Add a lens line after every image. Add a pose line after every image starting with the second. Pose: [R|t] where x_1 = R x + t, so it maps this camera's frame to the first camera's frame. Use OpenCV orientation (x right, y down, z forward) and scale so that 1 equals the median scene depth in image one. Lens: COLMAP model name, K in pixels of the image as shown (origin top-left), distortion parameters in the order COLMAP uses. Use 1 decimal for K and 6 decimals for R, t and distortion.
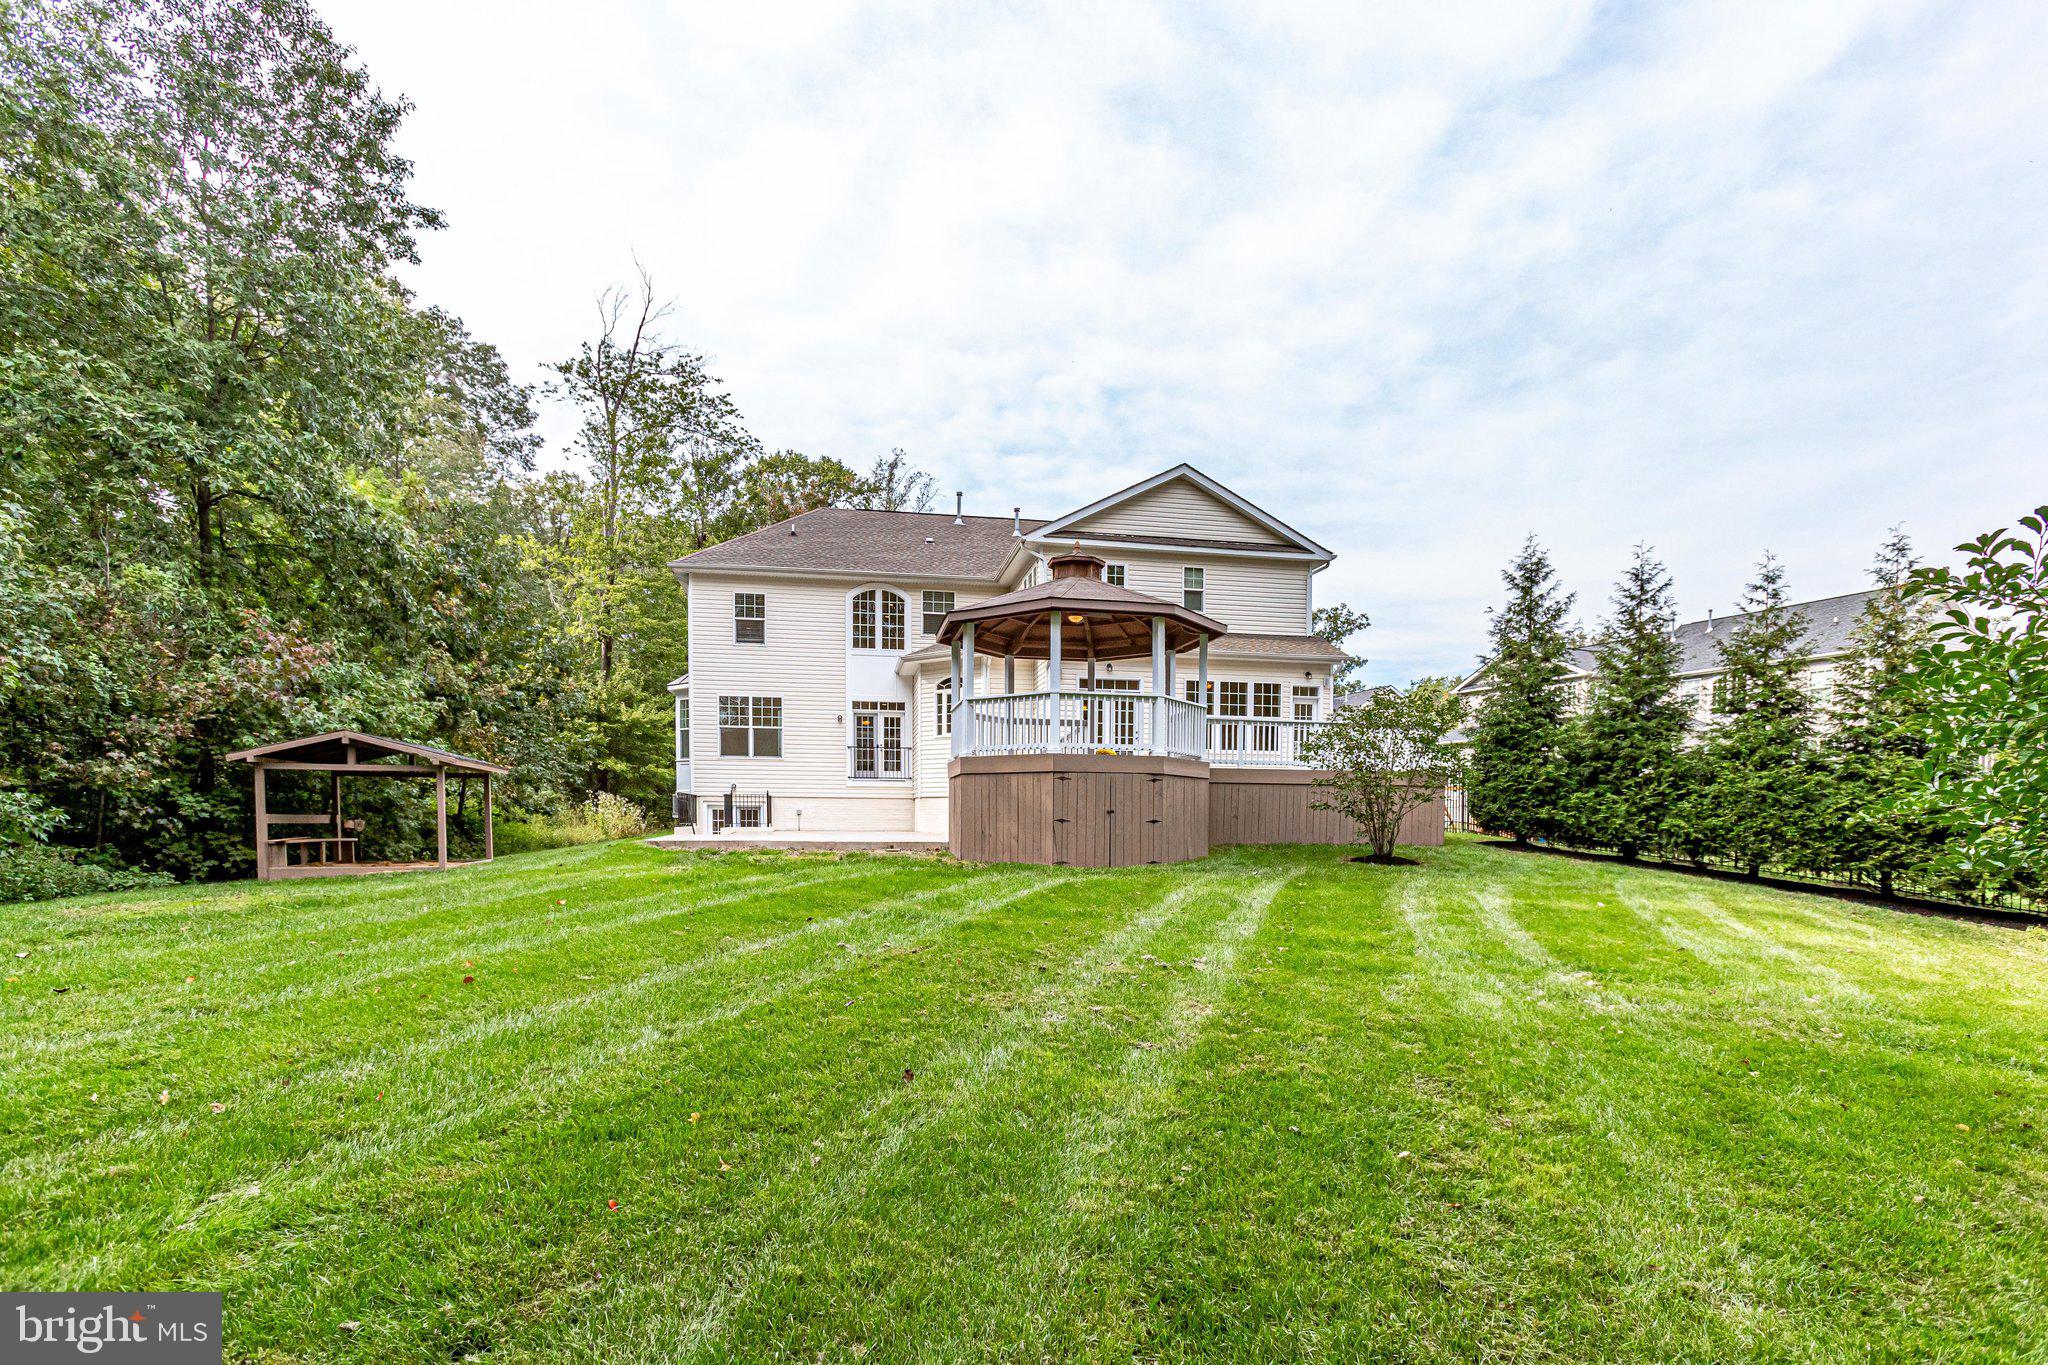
lens RADIAL K [[966.4, 0, 1017.6], [0, 966.4, 793.1], [0, 0, 1]] dist [-0.001819, 0.000215]
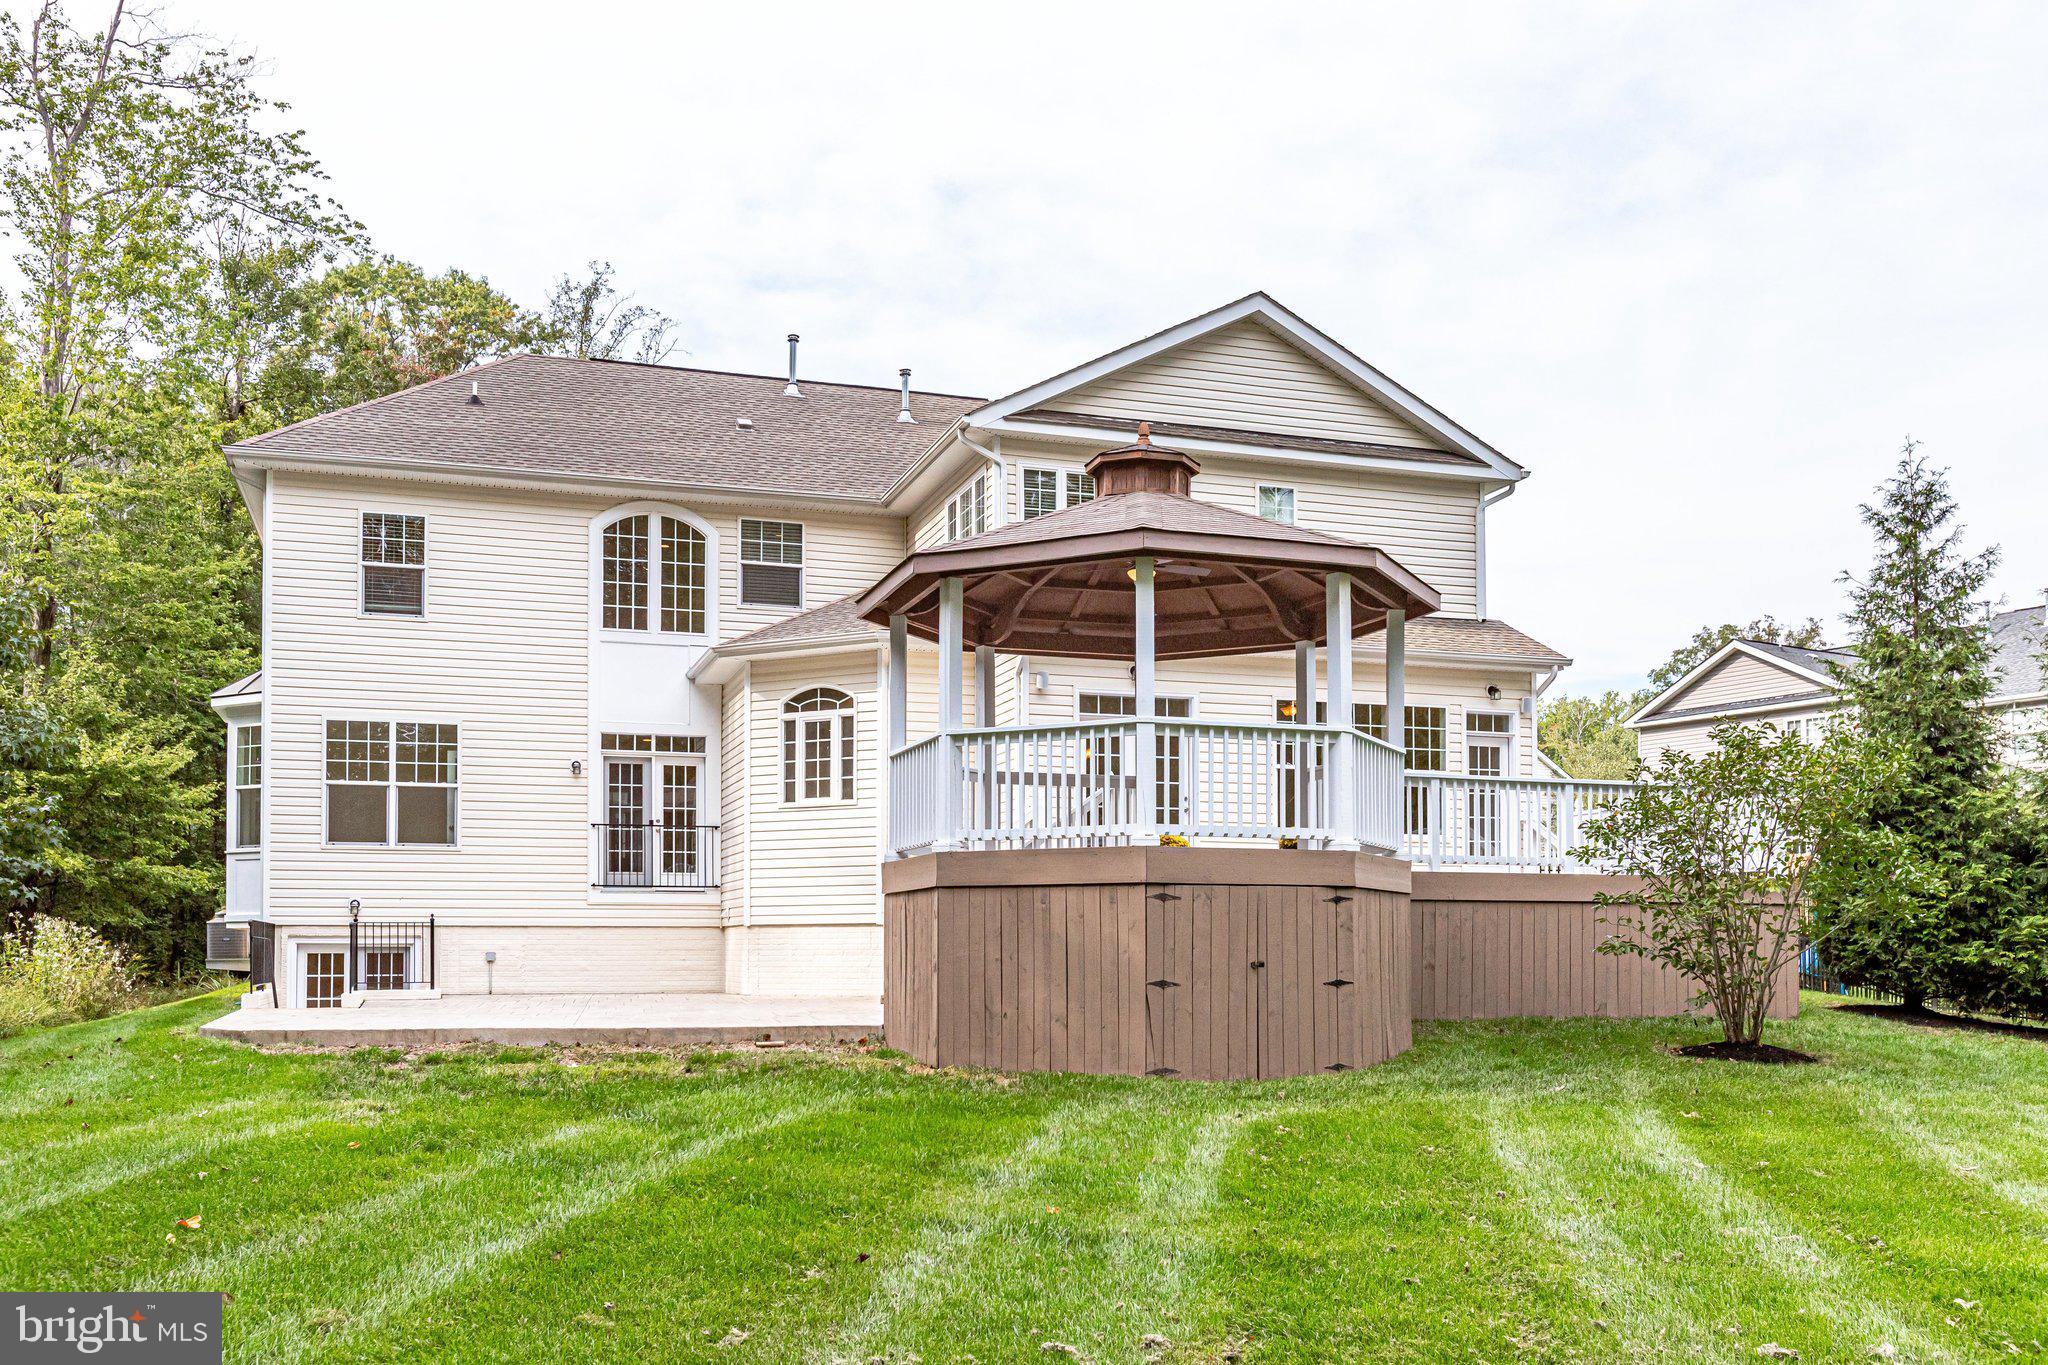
lens RADIAL K [[1753.9, 0, 1017.8], [0, 1753.9, 803.2], [0, 0, 1]] dist [0.027317, -0.019816]
pose [[0.991050, 0.003562, 0.133444, -0.084556], [0.003894, 0.998447, -0.055569, -0.008022], [-0.133435, 0.055592, 0.989497, 0.076740]]
